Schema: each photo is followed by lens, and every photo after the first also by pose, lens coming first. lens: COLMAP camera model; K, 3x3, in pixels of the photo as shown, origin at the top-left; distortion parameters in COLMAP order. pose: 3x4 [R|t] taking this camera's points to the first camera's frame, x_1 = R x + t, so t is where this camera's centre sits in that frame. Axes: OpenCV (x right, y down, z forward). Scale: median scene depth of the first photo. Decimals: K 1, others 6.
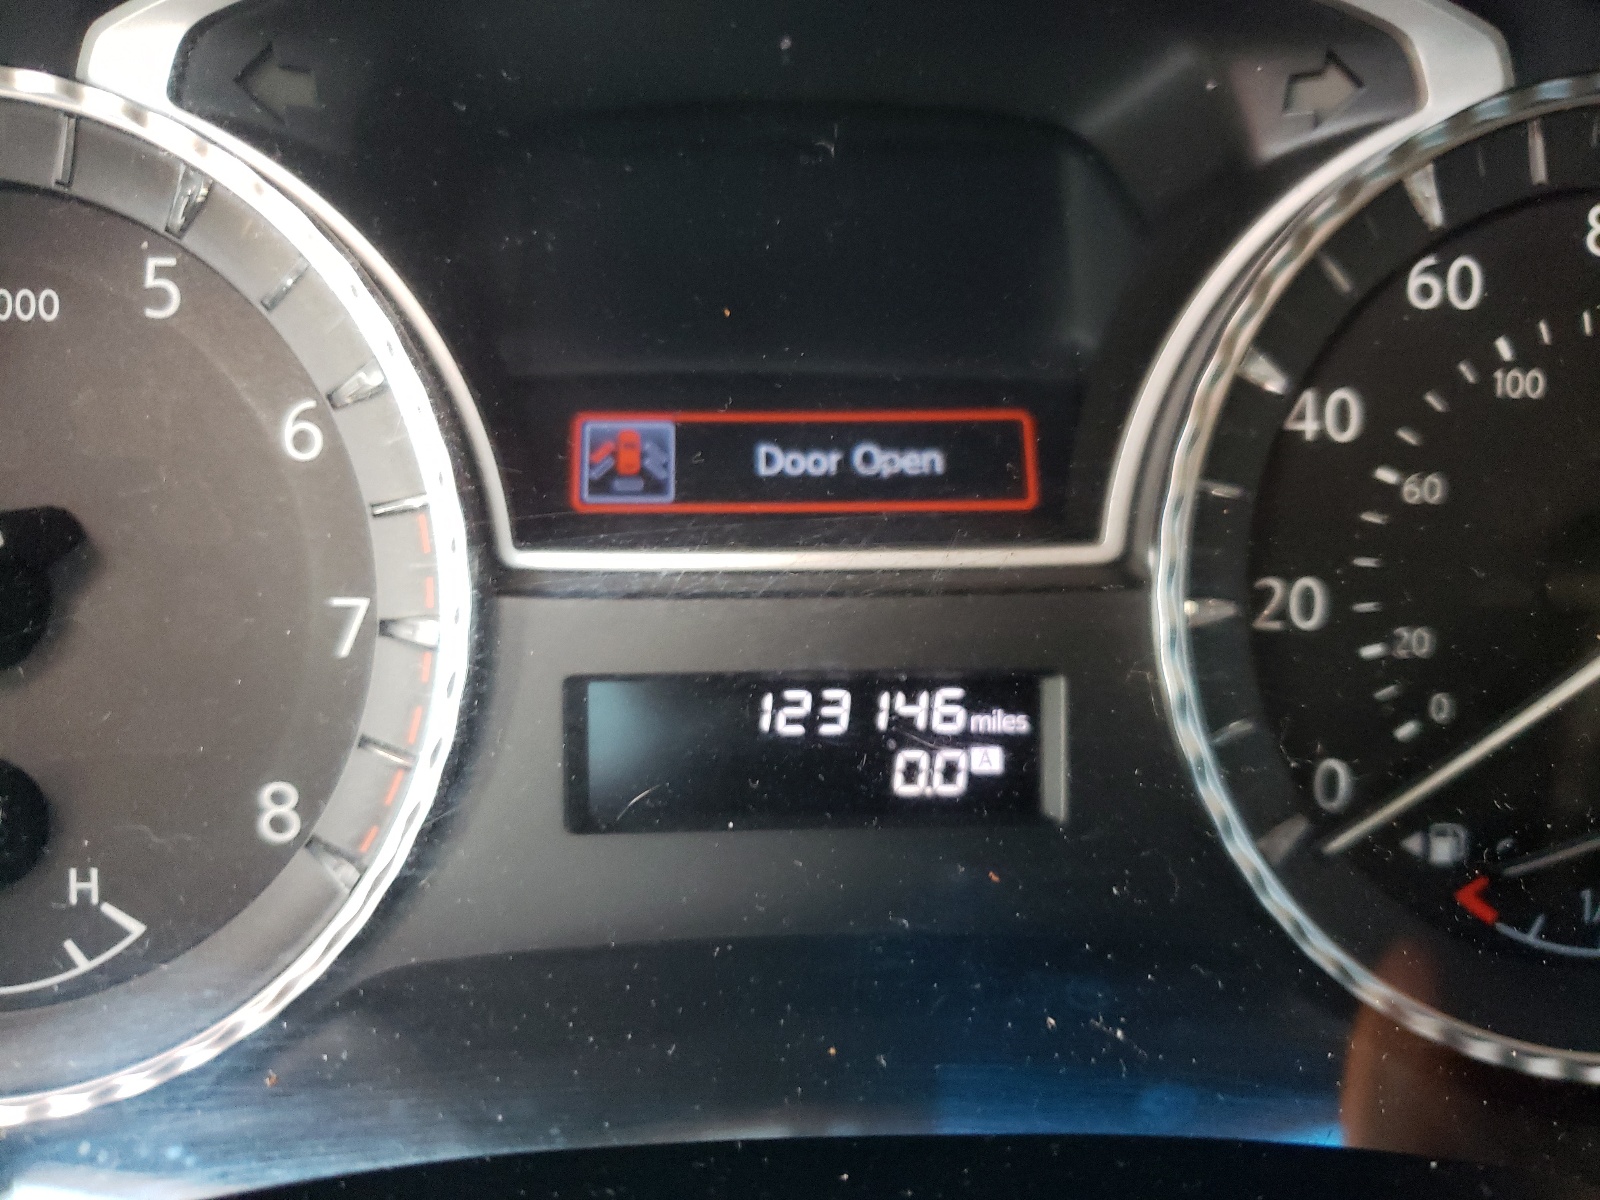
lens RADIAL K [[1205.6, 0, 798.6], [0, 1205.6, 604.1], [0, 0, 1]] dist [-0.000221, -0.002598]
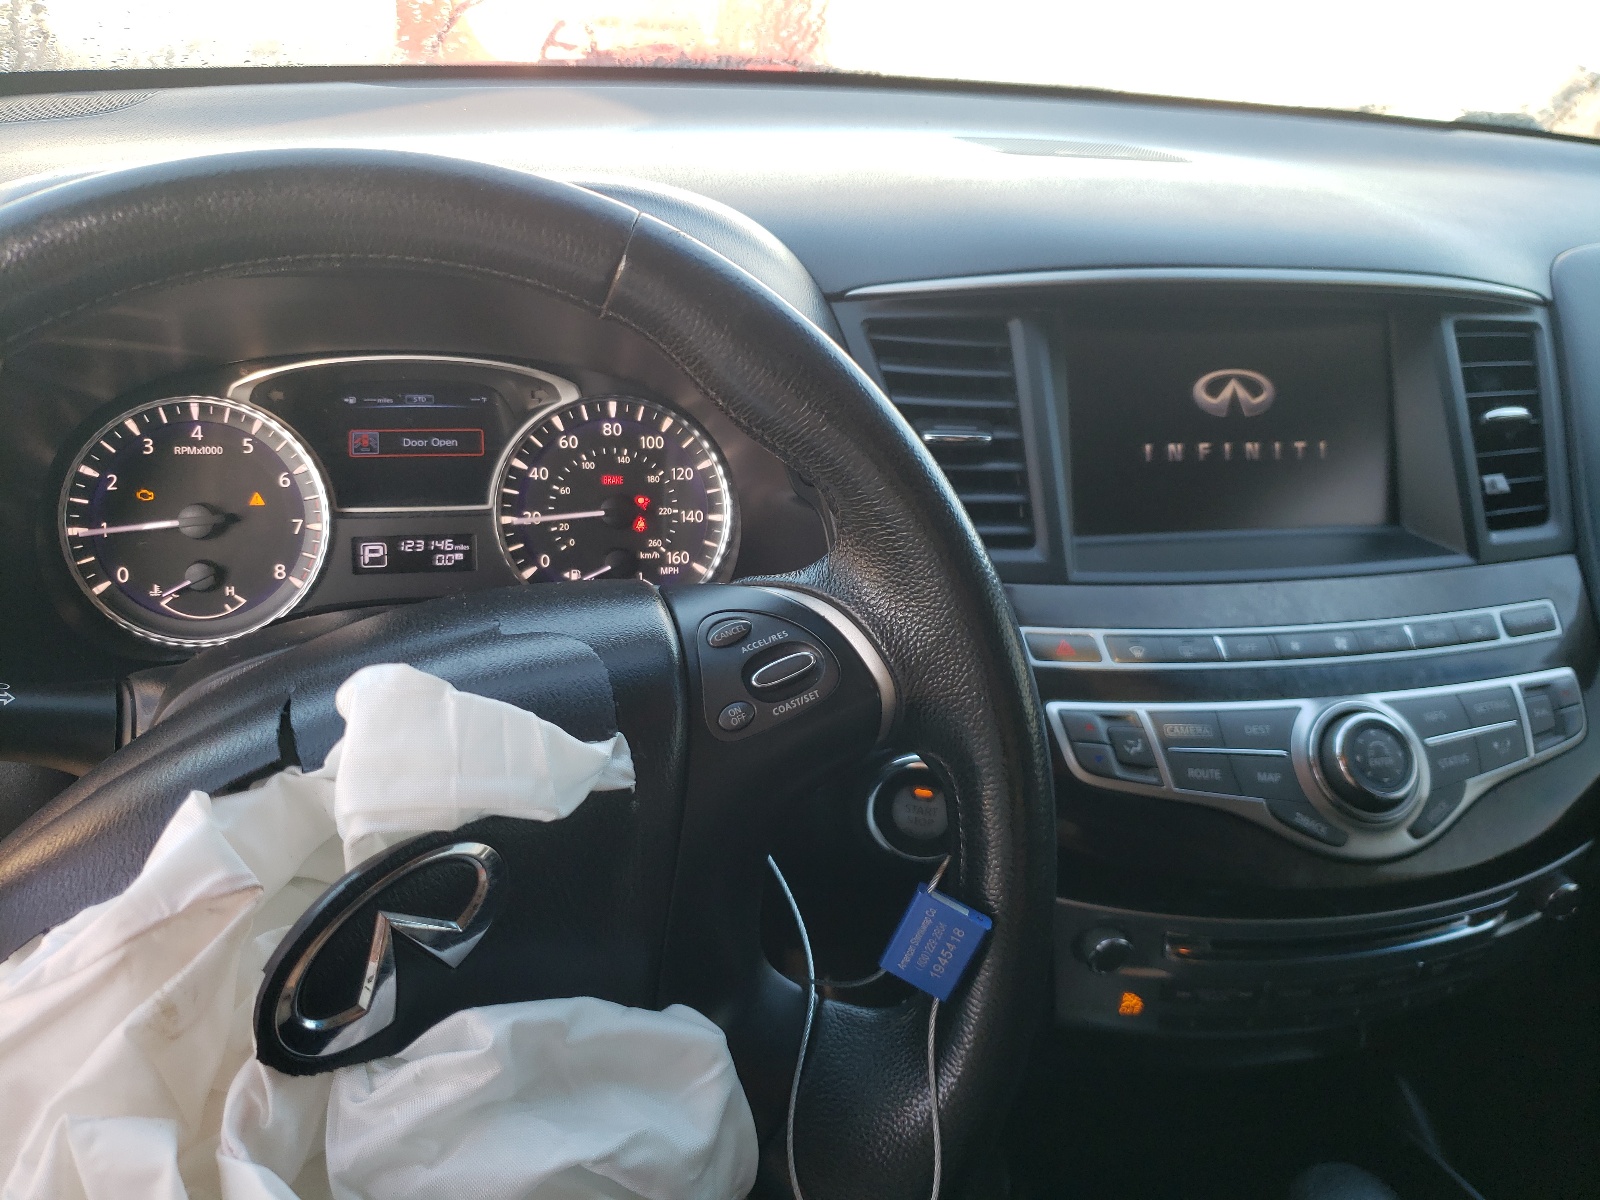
lens RADIAL K [[1205.6, 0, 802.6], [0, 1205.6, 582.6], [0, 0, 1]] dist [-0.000221, -0.002598]
pose [[0.978479, -0.024065, 0.204938, 0.469320], [0.017811, 0.999319, 0.032306, 0.107108], [-0.205576, -0.027961, 0.978242, -3.374961]]
